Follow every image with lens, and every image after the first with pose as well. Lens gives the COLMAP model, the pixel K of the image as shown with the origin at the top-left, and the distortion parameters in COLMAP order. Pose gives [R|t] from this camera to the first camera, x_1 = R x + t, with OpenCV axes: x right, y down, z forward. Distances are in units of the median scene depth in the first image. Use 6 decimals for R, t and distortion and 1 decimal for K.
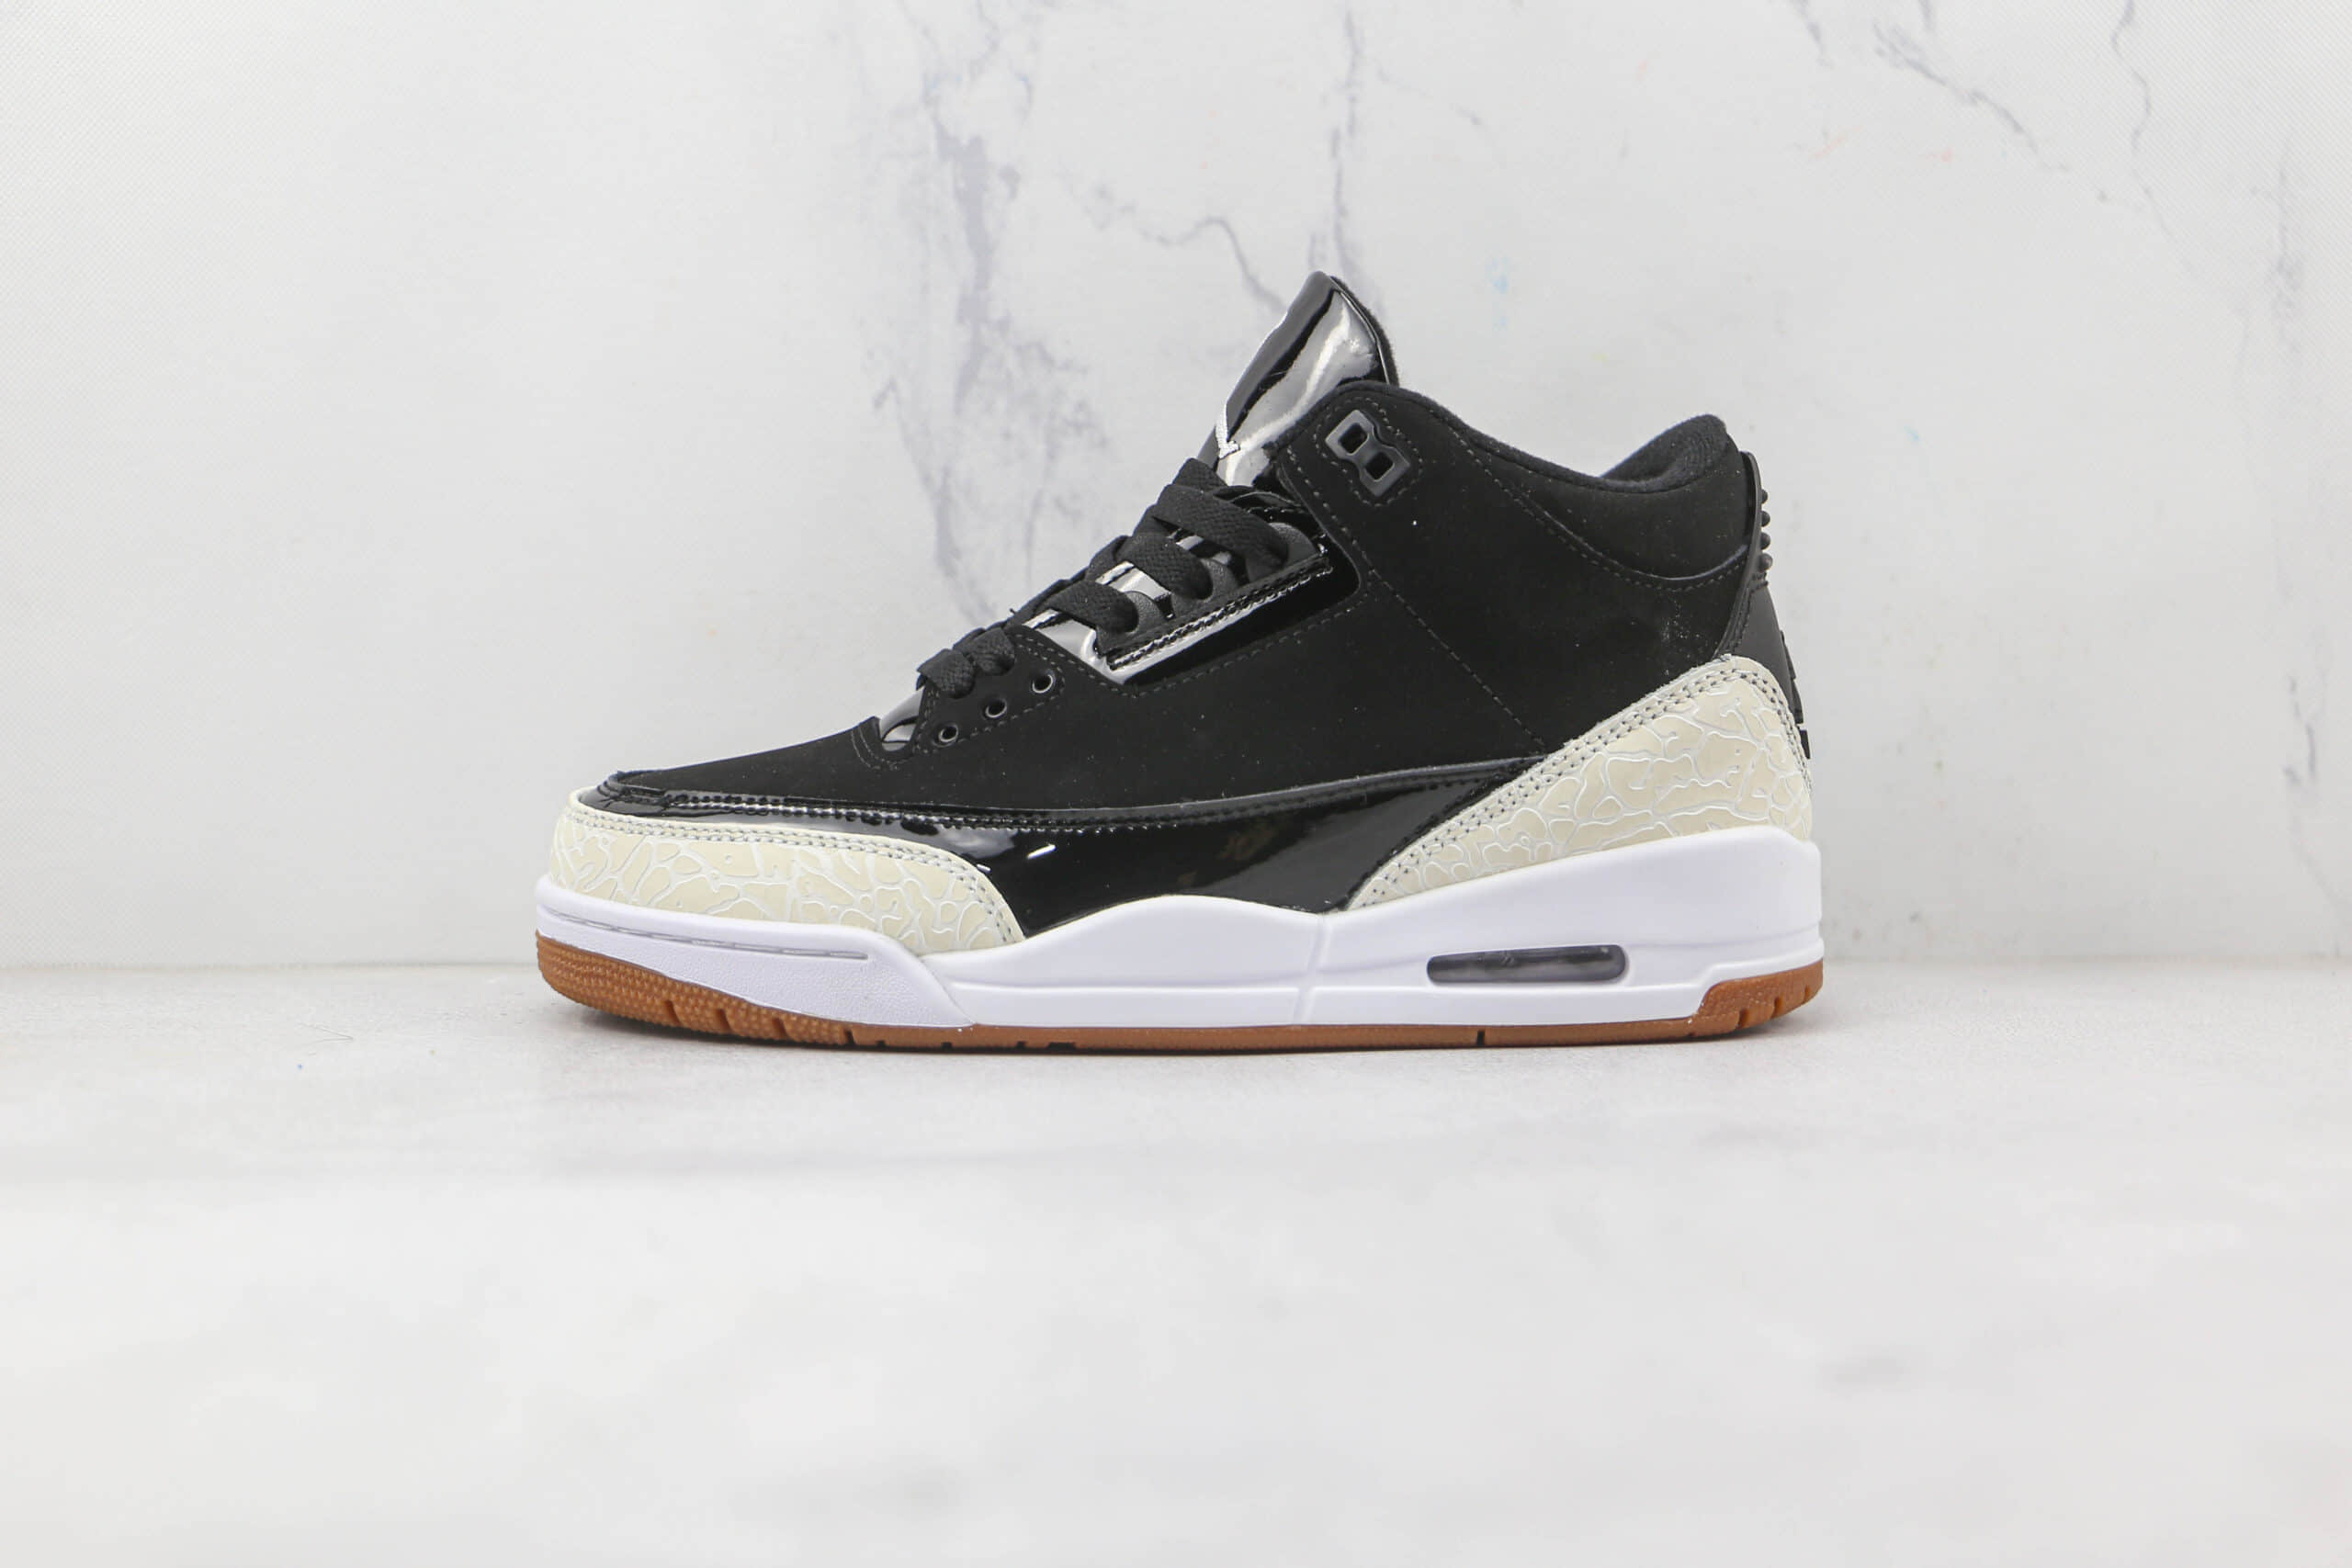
lens RADIAL K [[2571.8, 0, 1168.7], [0, 2571.8, 778.8], [0, 0, 1]] dist [-0.049327, 0.000000]
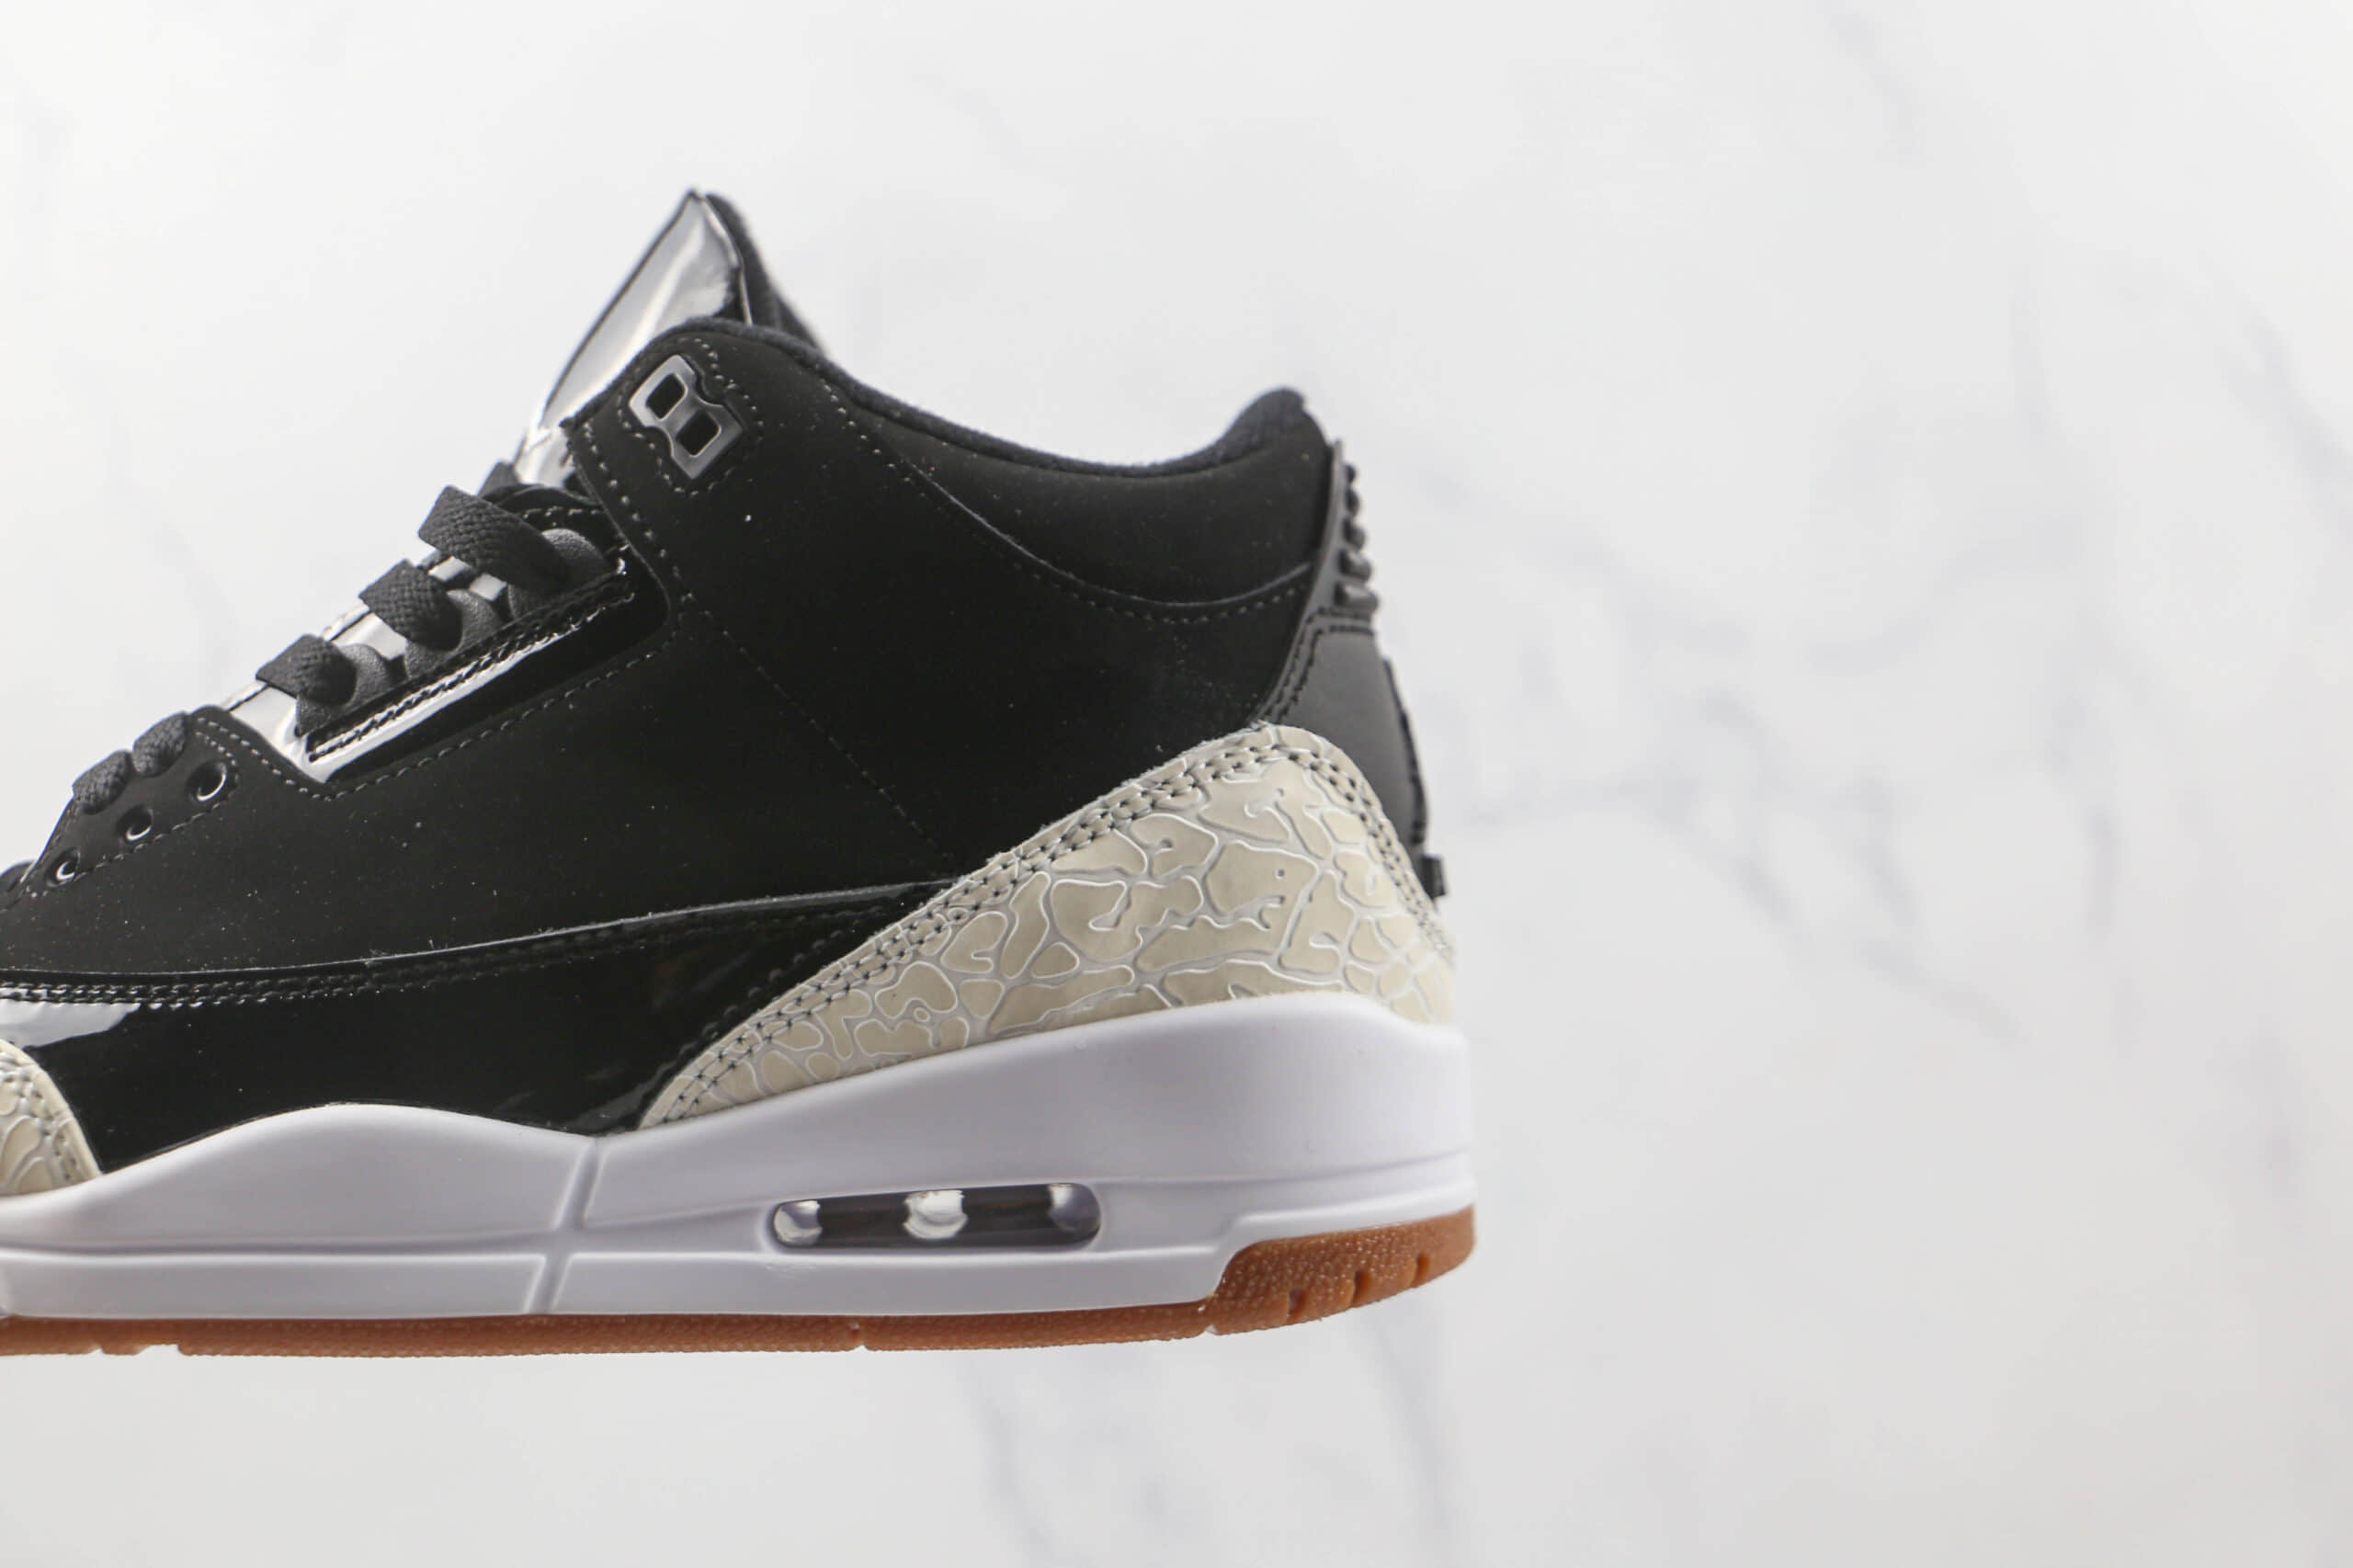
lens RADIAL K [[2573.1, 0, 1185.1], [0, 2573.1, 785.8], [0, 0, 1]] dist [-0.049327, 0.000000]
pose [[0.998953, -0.016179, -0.042794, 0.228276], [0.010889, 0.992582, -0.121091, 0.044713], [0.044436, 0.120499, 0.991718, 0.374865]]
